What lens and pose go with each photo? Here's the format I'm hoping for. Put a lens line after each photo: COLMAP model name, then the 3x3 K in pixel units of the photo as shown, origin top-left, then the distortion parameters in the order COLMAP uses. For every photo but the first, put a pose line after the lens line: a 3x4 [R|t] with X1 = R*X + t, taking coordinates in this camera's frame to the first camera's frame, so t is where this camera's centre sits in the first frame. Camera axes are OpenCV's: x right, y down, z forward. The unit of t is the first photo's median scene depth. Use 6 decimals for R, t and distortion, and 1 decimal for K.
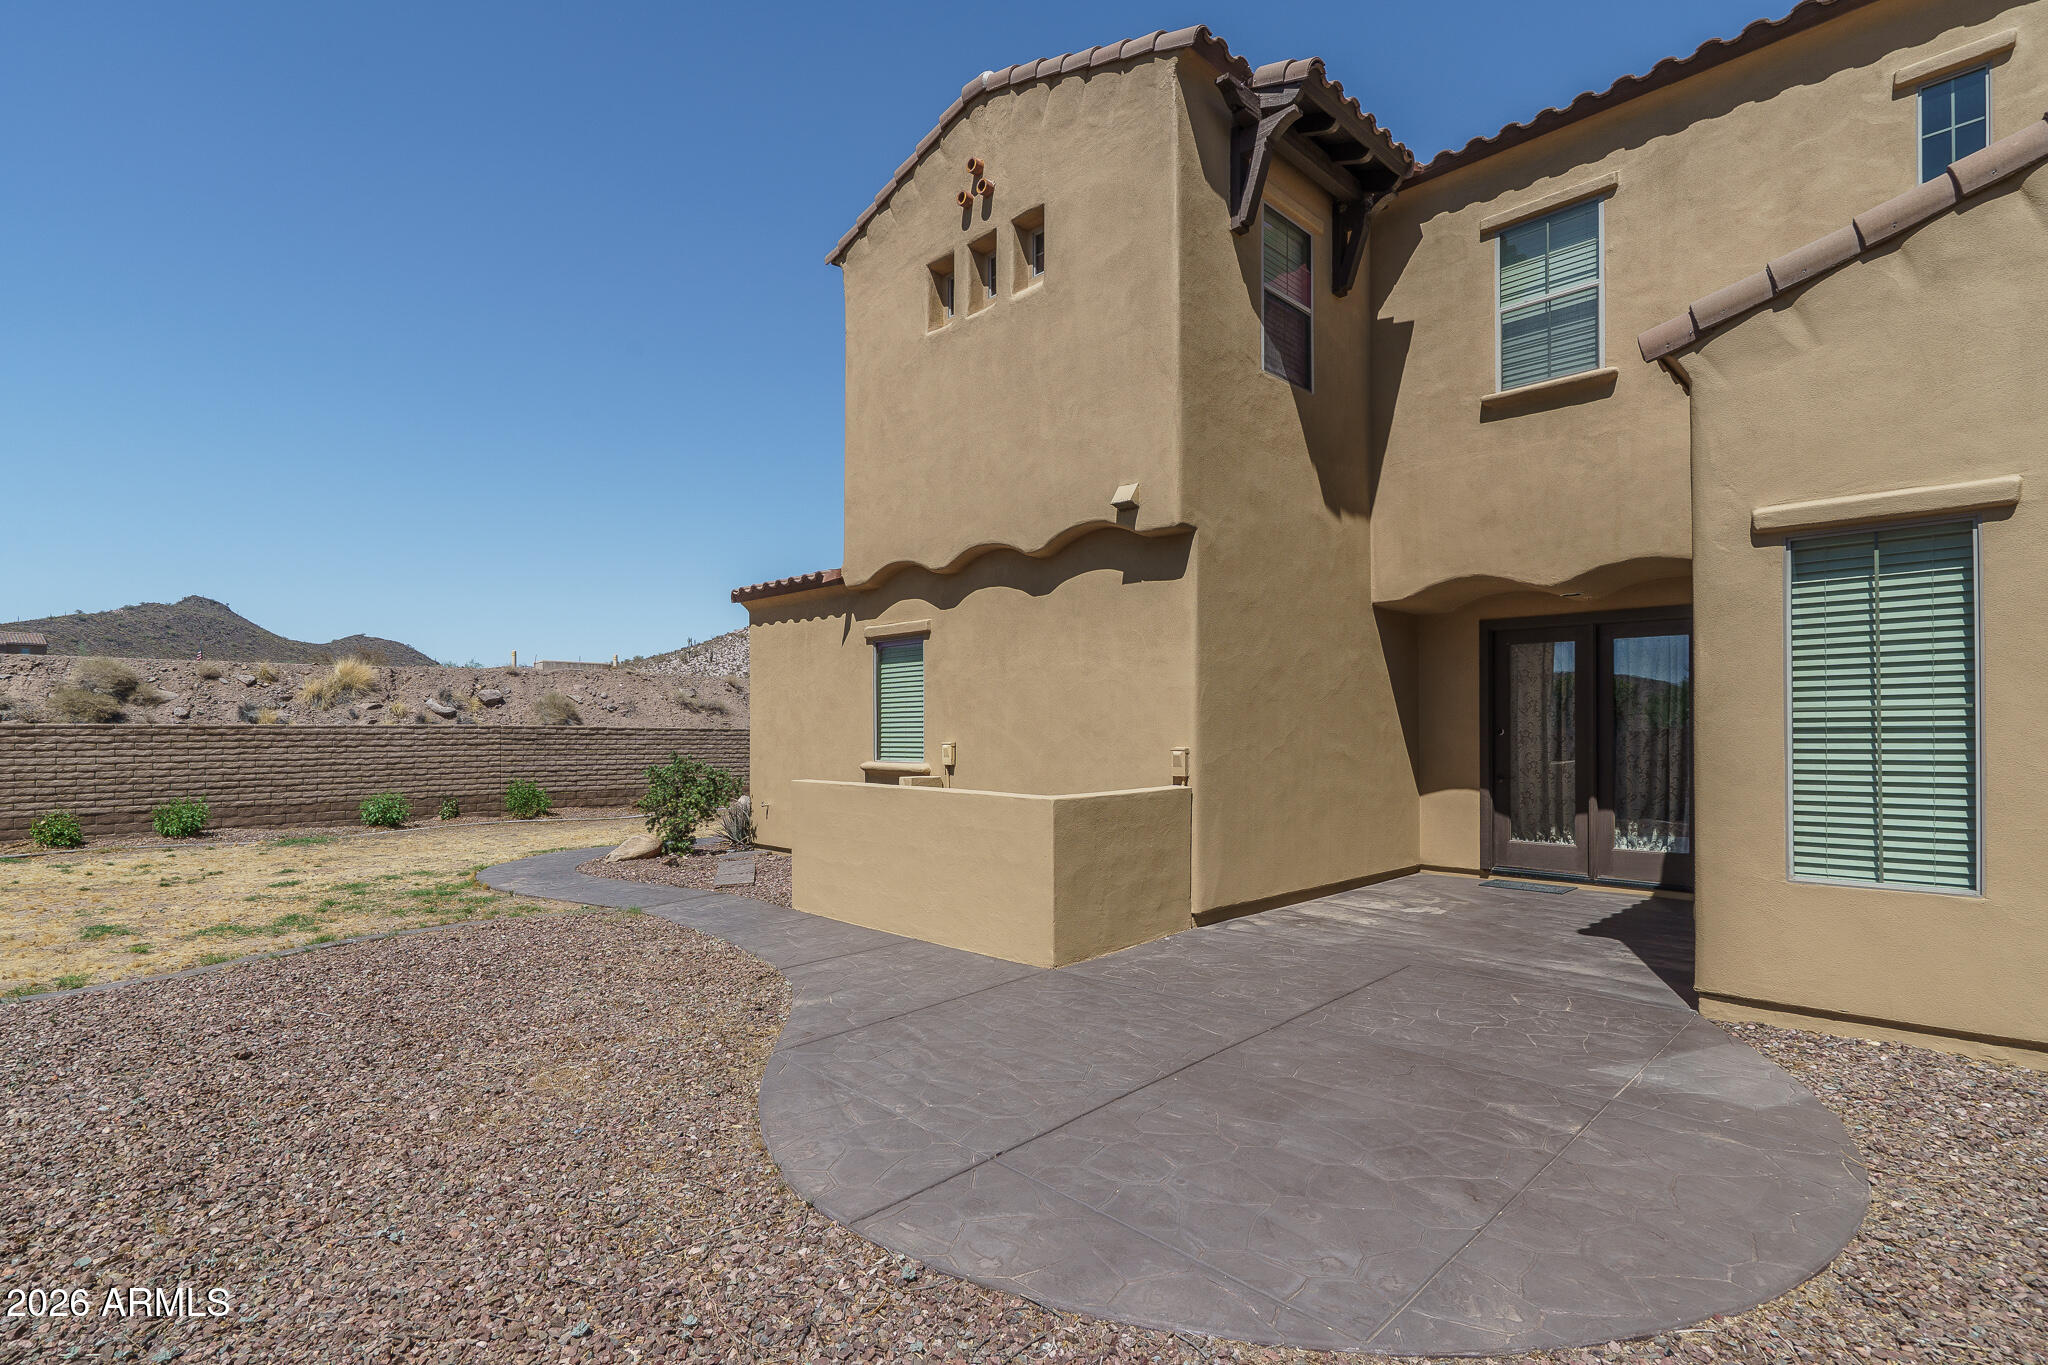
lens RADIAL K [[986.3, 0, 1020.1], [0, 986.3, 719.6], [0, 0, 1]] dist [-0.001532, 0.001303]
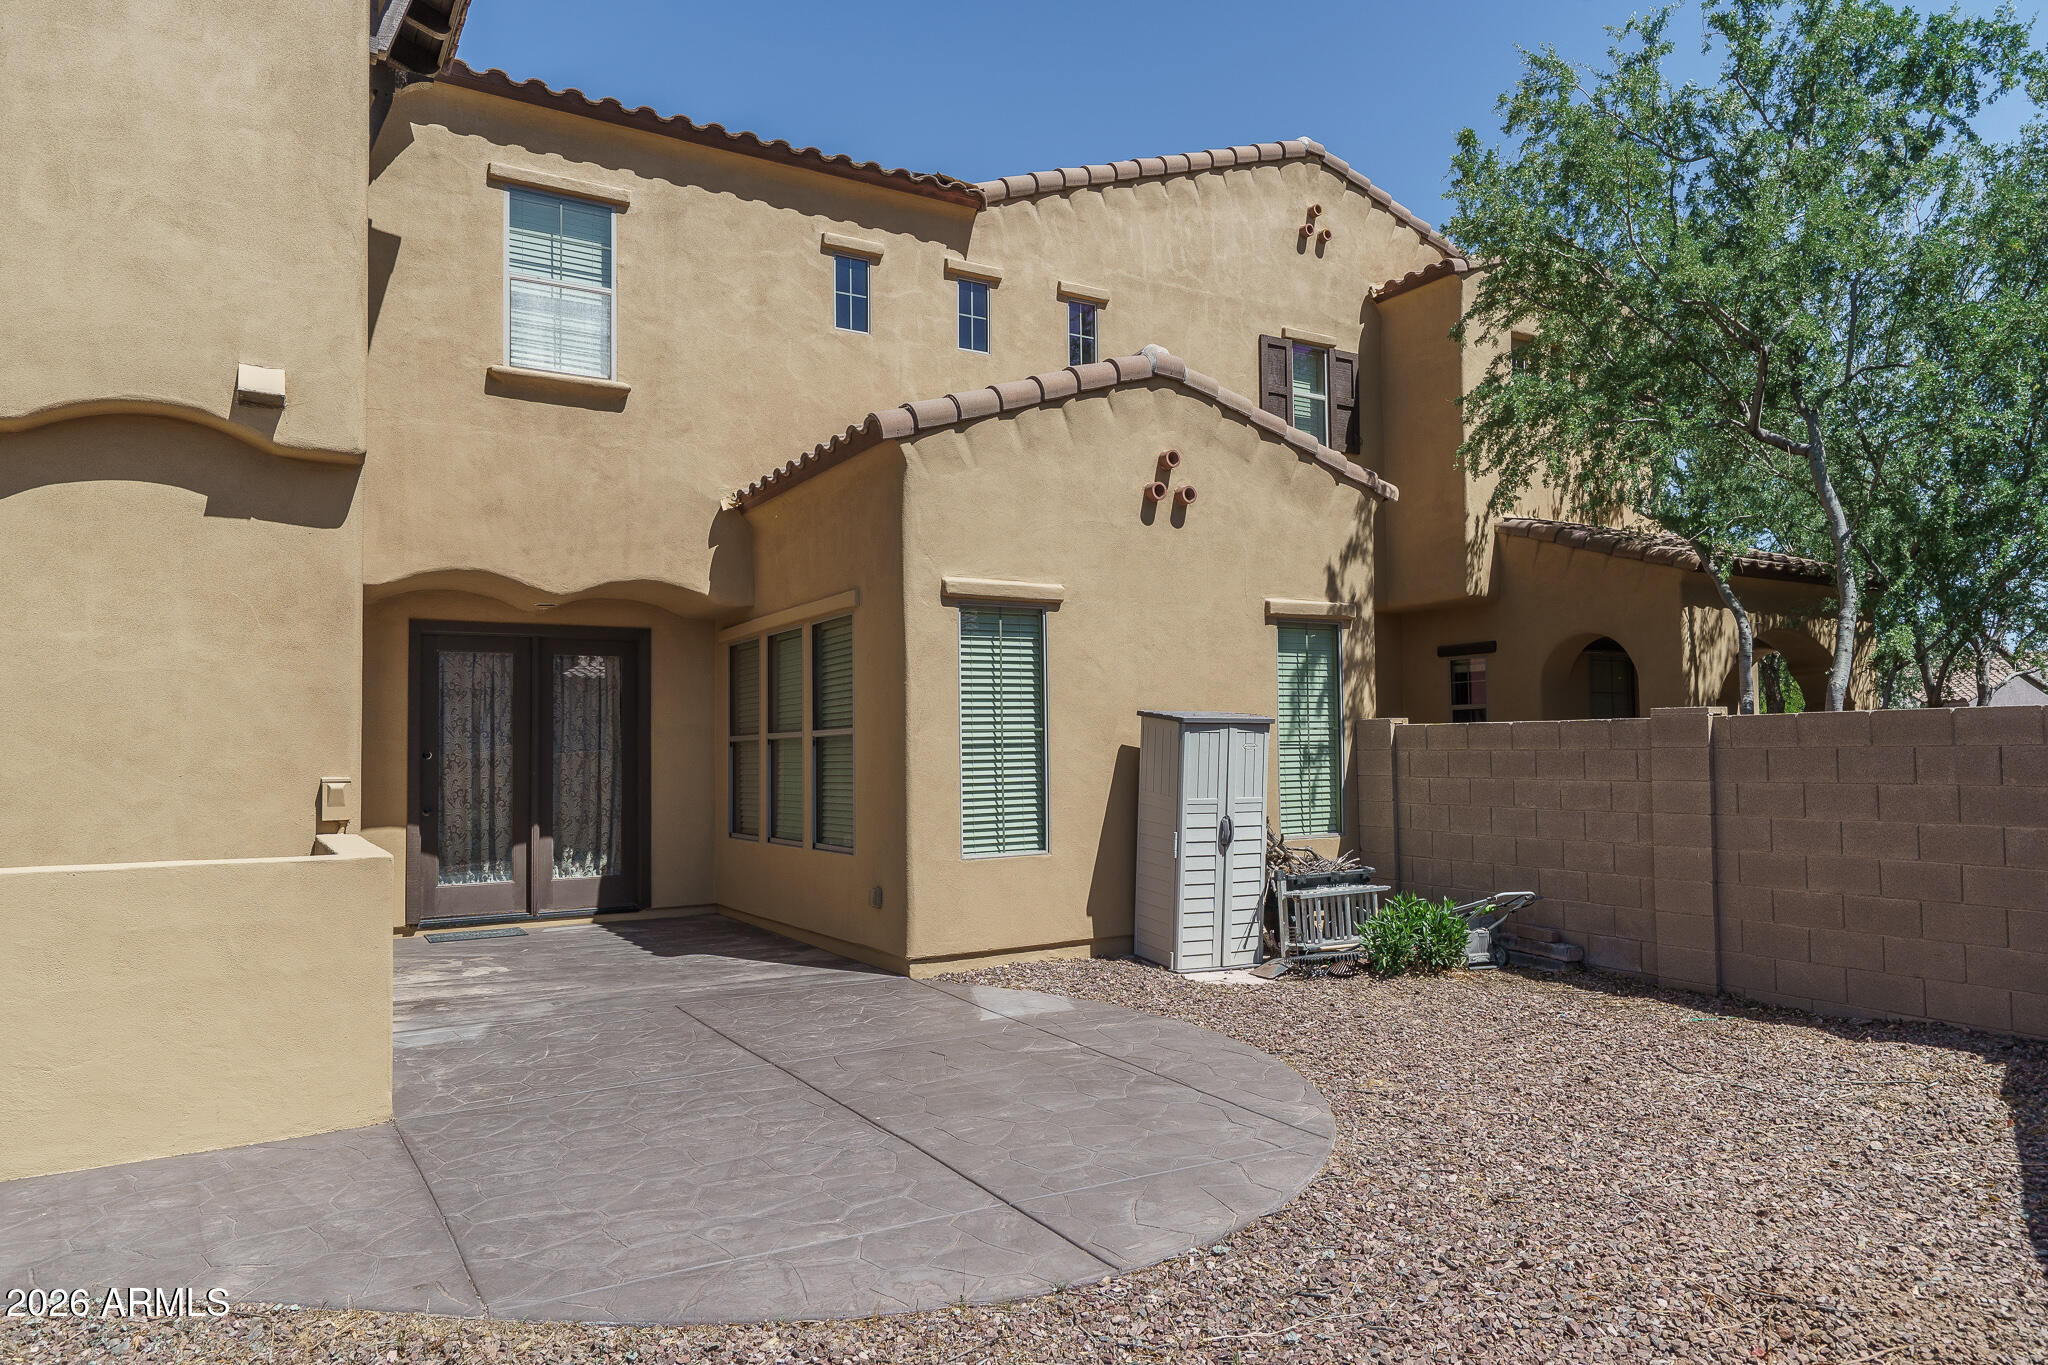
lens RADIAL K [[1290.1, 0, 1024.0], [0, 1290.1, 682.5], [0, 0, 1]] dist [0.006479, 0.000560]
pose [[0.232617, 0.049294, 0.971318, -0.575096], [0.000632, 0.998707, -0.050836, 0.008782], [-0.972568, 0.012439, 0.232285, 0.327019]]
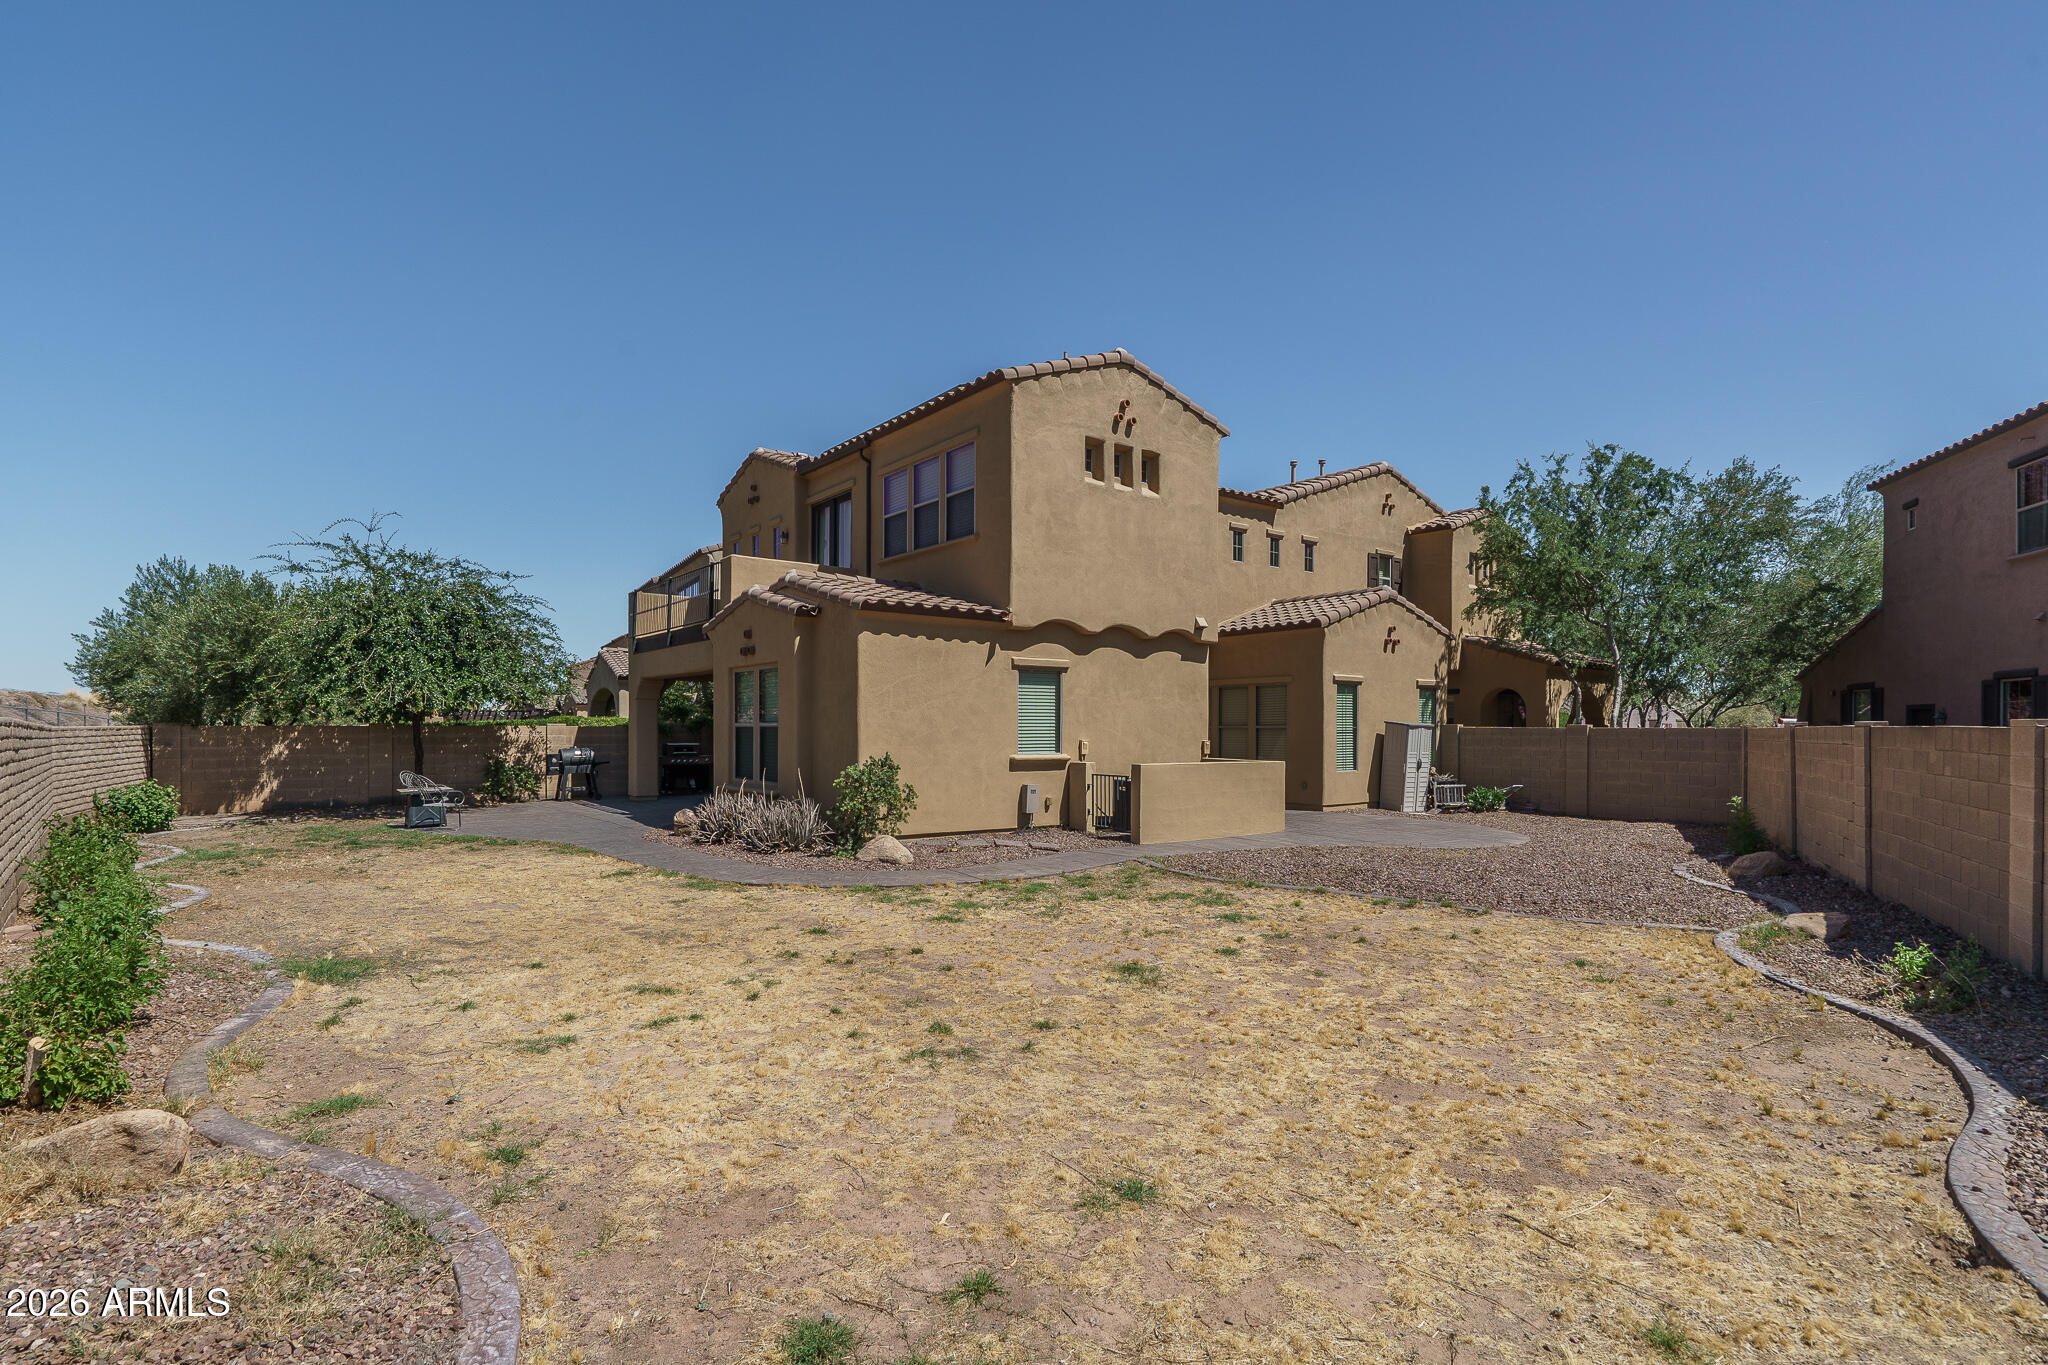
lens RADIAL K [[986.3, 0, 1020.1], [0, 986.3, 719.6], [0, 0, 1]] dist [-0.001532, 0.001303]
pose [[0.138511, 0.010535, 0.990305, -2.039401], [-0.016029, 0.999836, -0.008395, 0.007062], [-0.990231, -0.014711, 0.138657, 1.080097]]
